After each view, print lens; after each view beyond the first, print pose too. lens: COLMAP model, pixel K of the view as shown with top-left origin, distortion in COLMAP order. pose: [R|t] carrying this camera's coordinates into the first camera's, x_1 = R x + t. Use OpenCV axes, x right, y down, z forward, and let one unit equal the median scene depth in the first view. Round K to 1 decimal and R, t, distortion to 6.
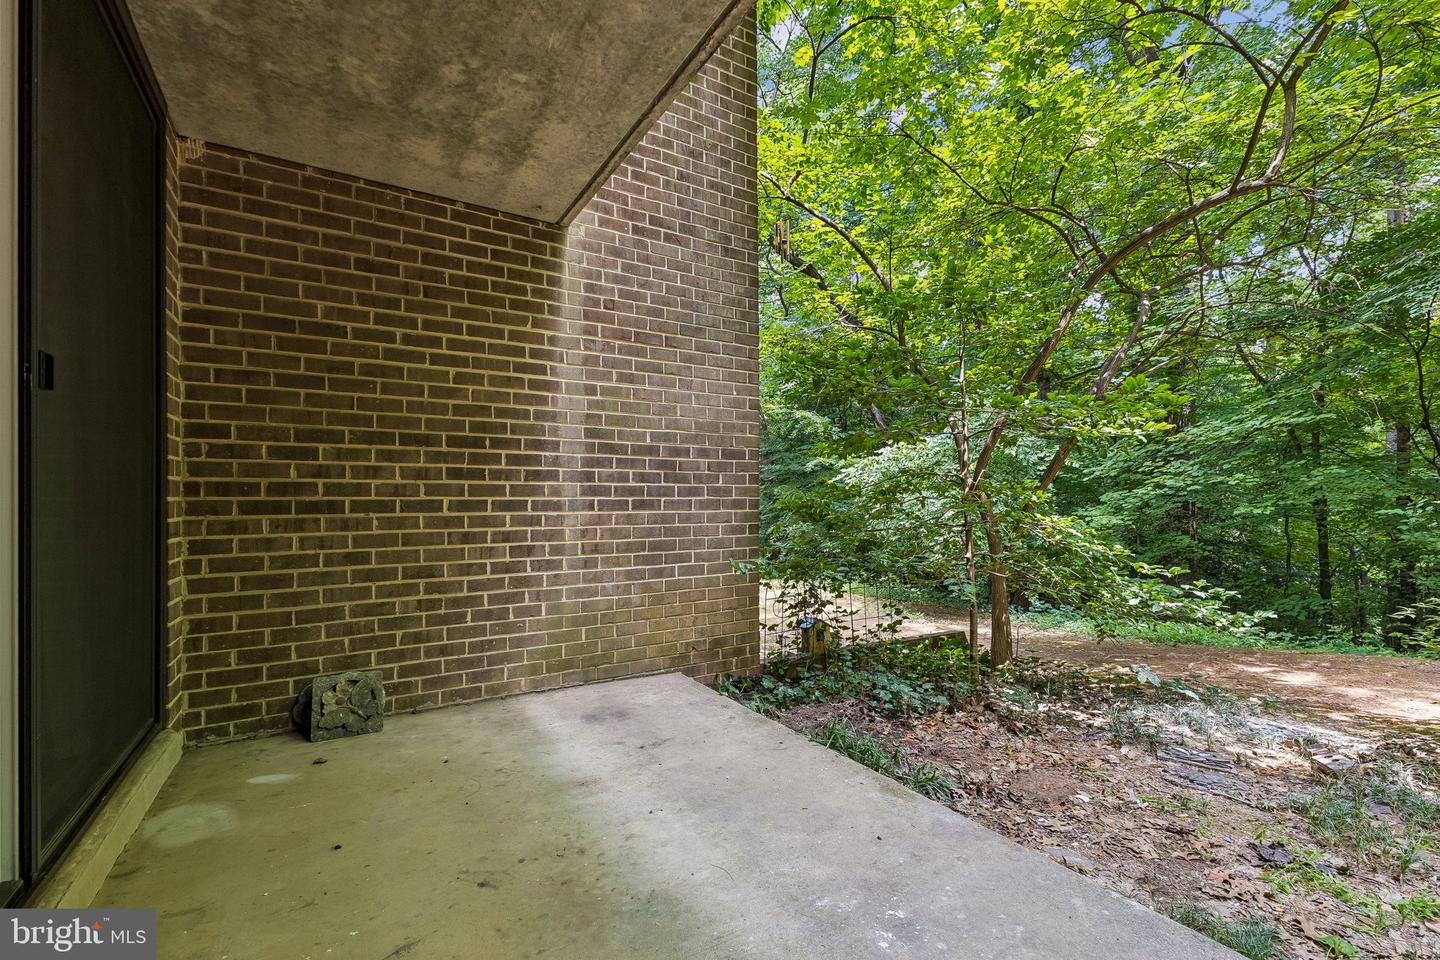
lens RADIAL K [[624.0, 0, 723.1], [0, 624.0, 499.2], [0, 0, 1]] dist [0.014043, -0.003467]
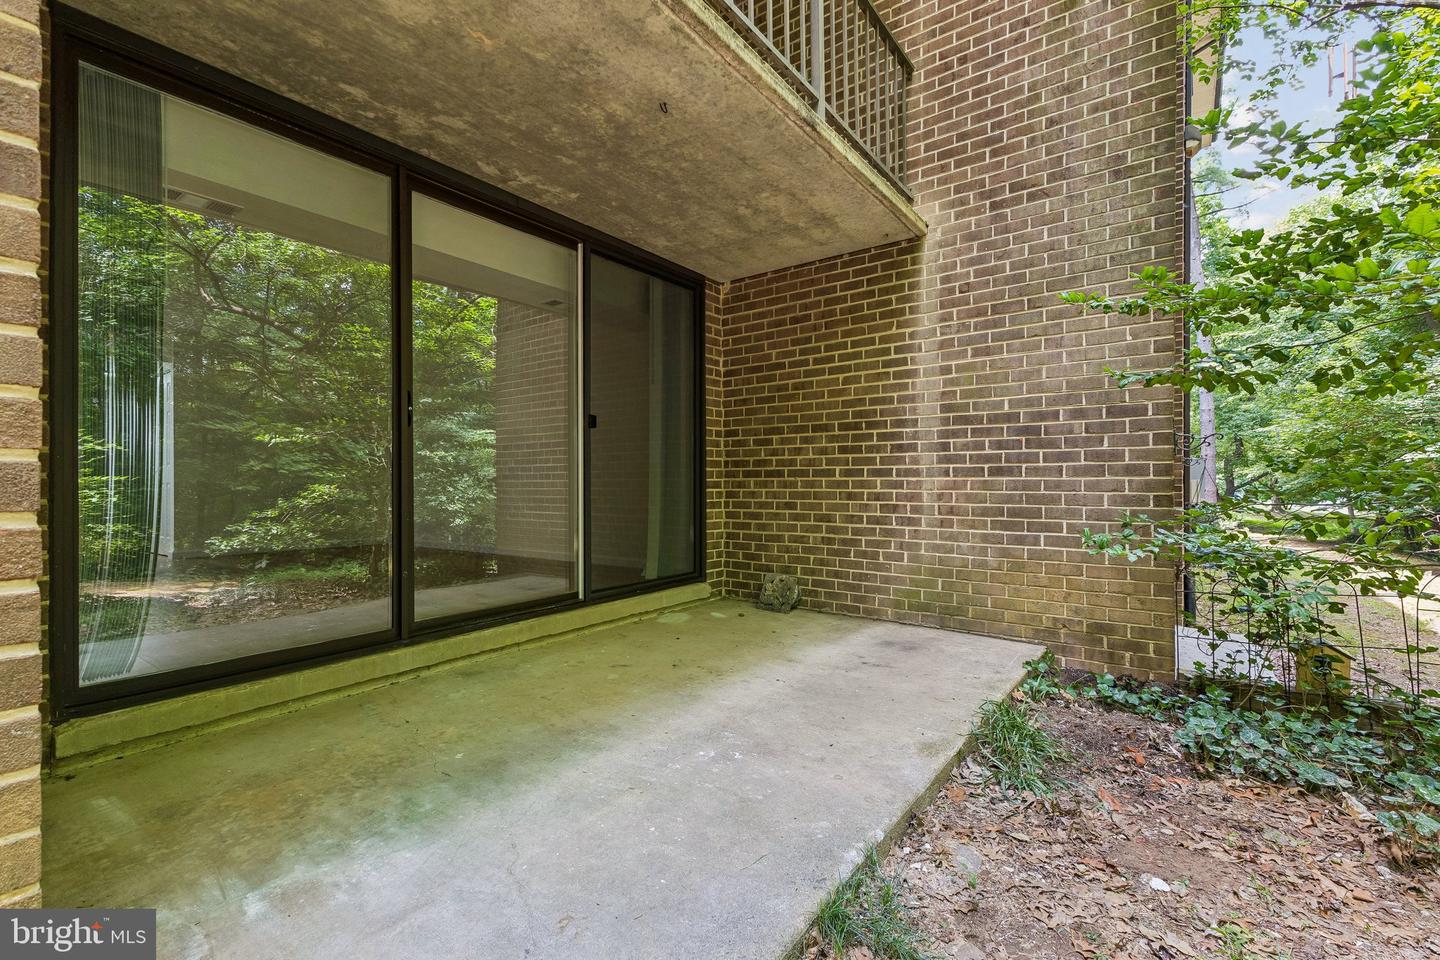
lens RADIAL K [[624.0, 0, 720.5], [0, 624.0, 482.0], [0, 0, 1]] dist [0.014043, -0.003467]
pose [[0.375809, 0.004673, -0.926685, 0.717759], [0.002894, 0.999976, 0.006216, 0.020490], [0.926692, -0.005018, 0.375787, 0.206723]]
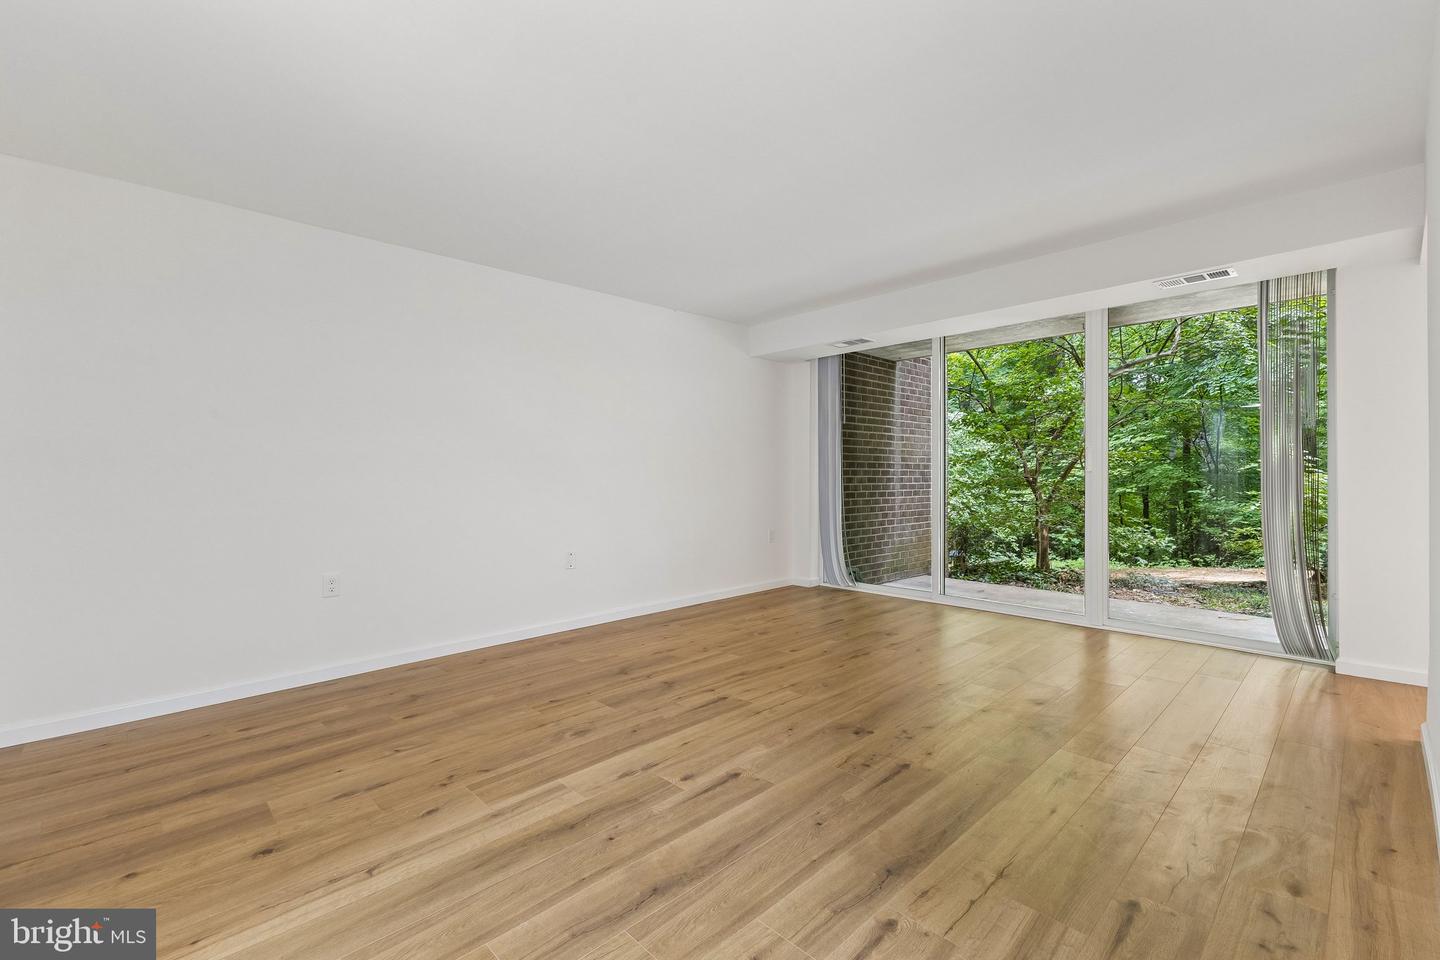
lens RADIAL K [[624.0, 0, 713.7], [0, 624.0, 478.0], [0, 0, 1]] dist [0.014043, -0.003467]
pose [[0.979352, -0.000909, 0.202160, -1.318171], [-0.000021, 0.999989, 0.004600, -0.054848], [-0.202162, -0.004509, 0.979342, -0.968377]]
